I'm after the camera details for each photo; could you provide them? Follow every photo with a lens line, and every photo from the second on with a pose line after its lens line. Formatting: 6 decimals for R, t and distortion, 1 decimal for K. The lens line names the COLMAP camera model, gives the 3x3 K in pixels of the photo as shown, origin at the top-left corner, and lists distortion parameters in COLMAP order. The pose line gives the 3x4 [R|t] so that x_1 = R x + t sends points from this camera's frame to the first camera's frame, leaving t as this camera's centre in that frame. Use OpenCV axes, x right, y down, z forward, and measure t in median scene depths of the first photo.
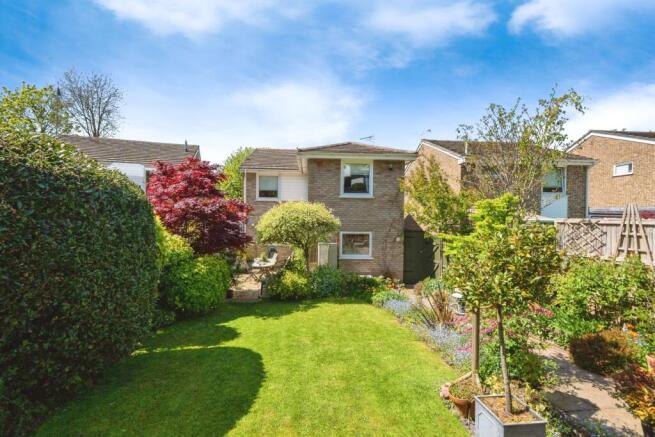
lens RADIAL K [[284.7, 0, 342.1], [0, 284.7, 219.9], [0, 0, 1]] dist [-0.009766, 0.000154]
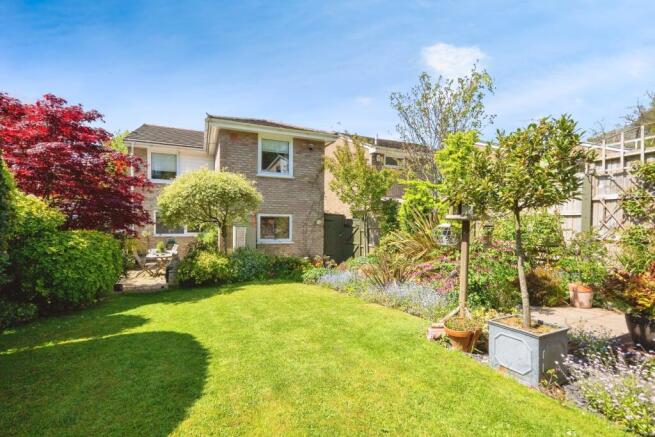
lens RADIAL K [[284.7, 0, 342.1], [0, 284.7, 219.9], [0, 0, 1]] dist [-0.009766, 0.000154]
pose [[0.948388, -0.016227, 0.316696, -0.068861], [0.011138, 0.999778, 0.017872, 0.081652], [-0.316916, -0.013423, 0.948359, 0.086340]]
